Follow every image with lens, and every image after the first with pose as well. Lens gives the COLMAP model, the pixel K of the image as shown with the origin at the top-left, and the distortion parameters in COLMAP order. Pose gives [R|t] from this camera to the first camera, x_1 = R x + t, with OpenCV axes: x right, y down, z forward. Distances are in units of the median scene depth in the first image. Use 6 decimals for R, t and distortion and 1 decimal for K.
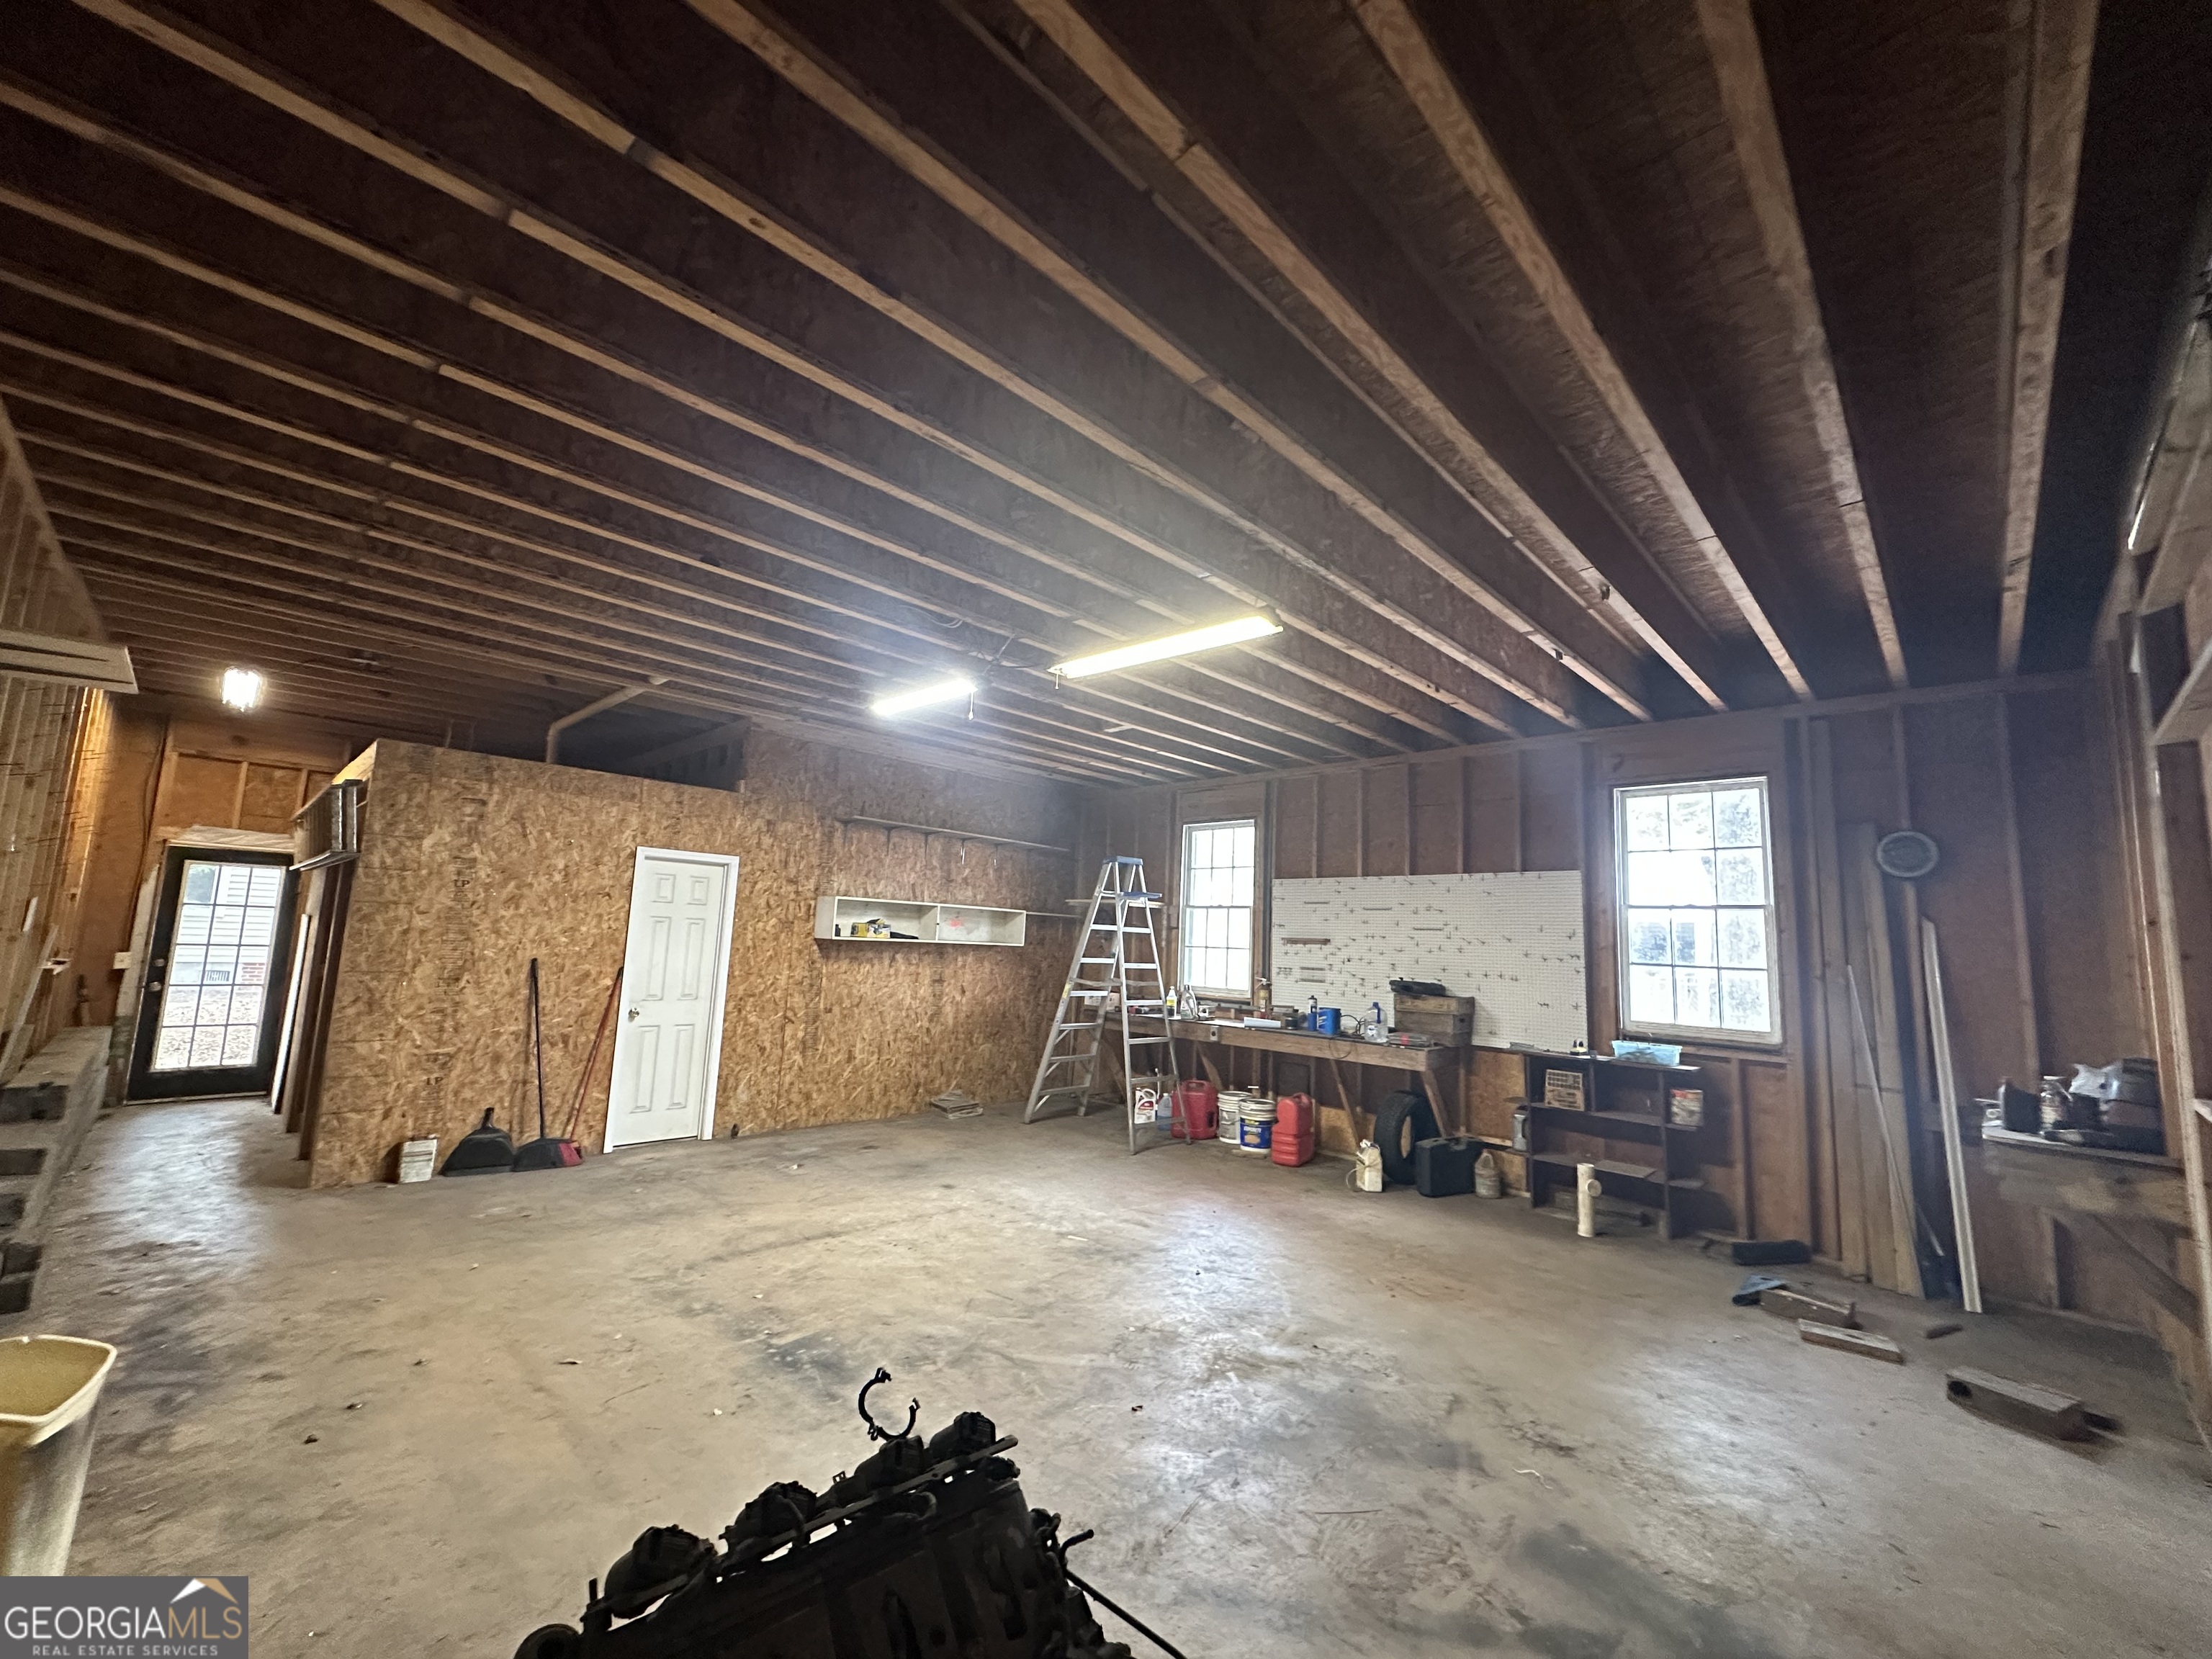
lens RADIAL K [[880.2, 0, 1105.3], [0, 880.2, 825.6], [0, 0, 1]] dist [-0.001324, 0.000588]
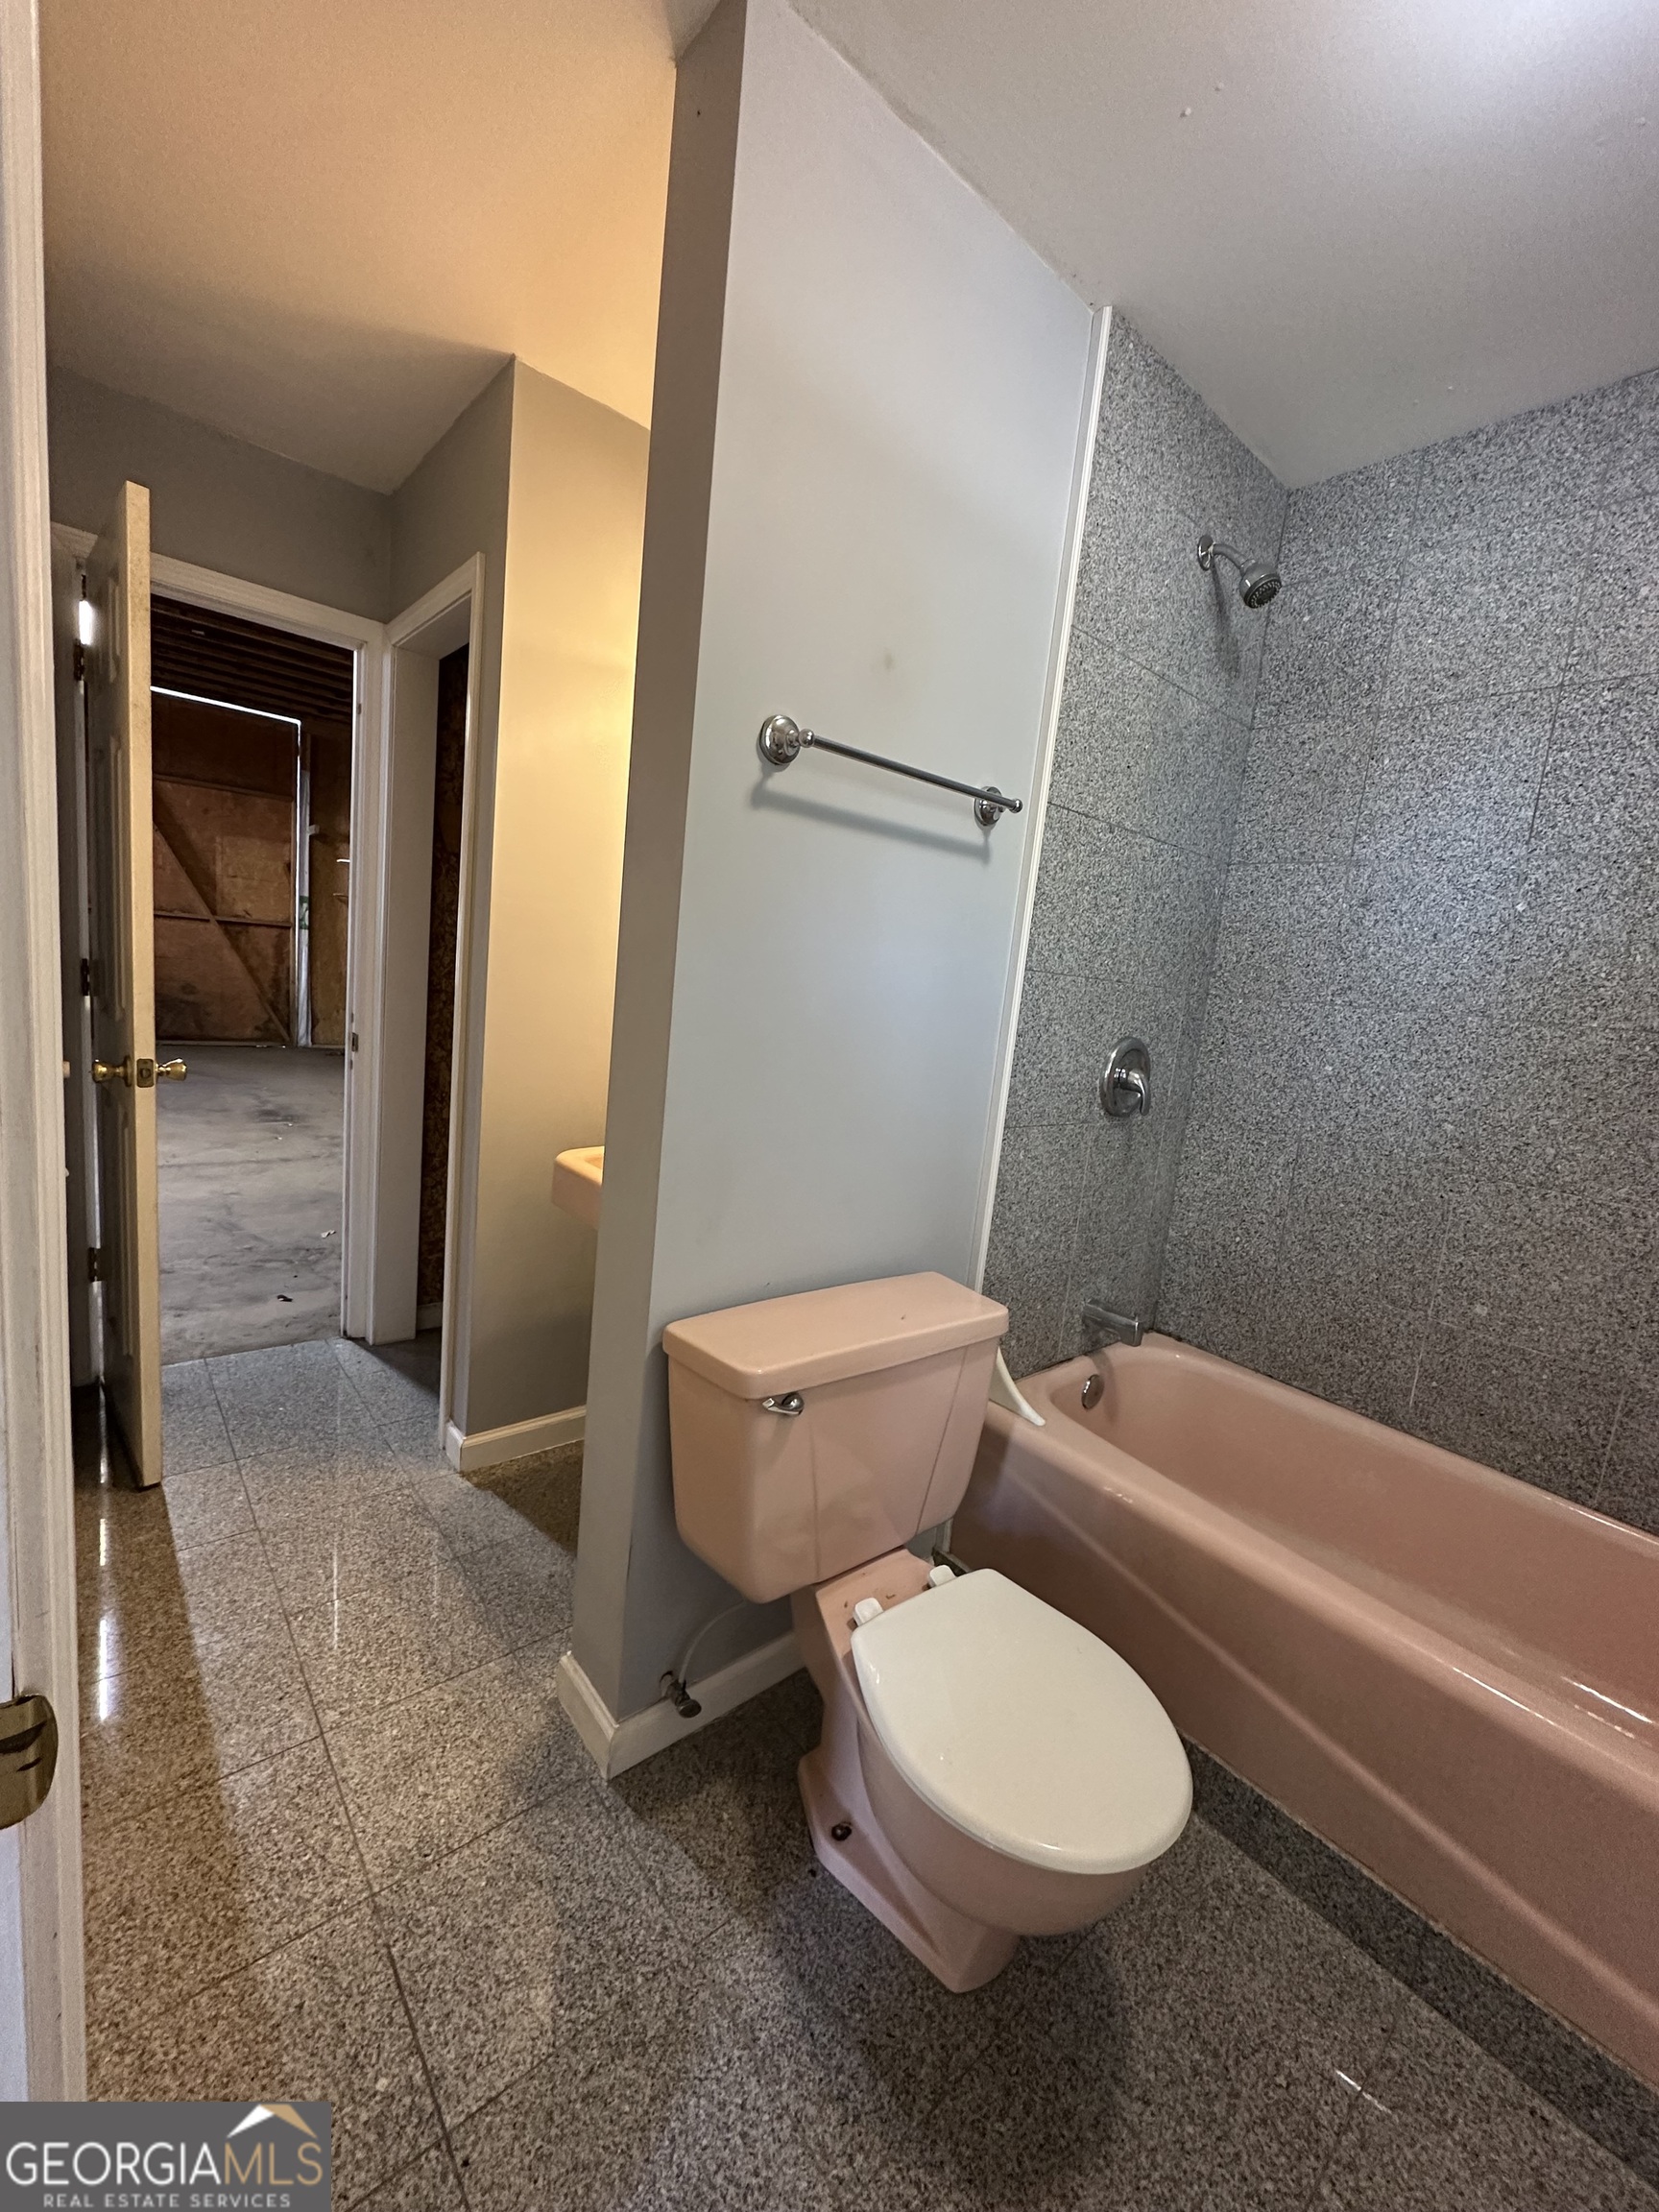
lens RADIAL K [[880.2, 0, 826.0], [0, 880.2, 1107.7], [0, 0, 1]] dist [-0.001324, 0.000588]
pose [[-0.985353, -0.156321, 0.068139, -0.965086], [-0.155017, 0.987619, 0.024053, 0.239341], [-0.071055, 0.013138, -0.997386, 1.685899]]
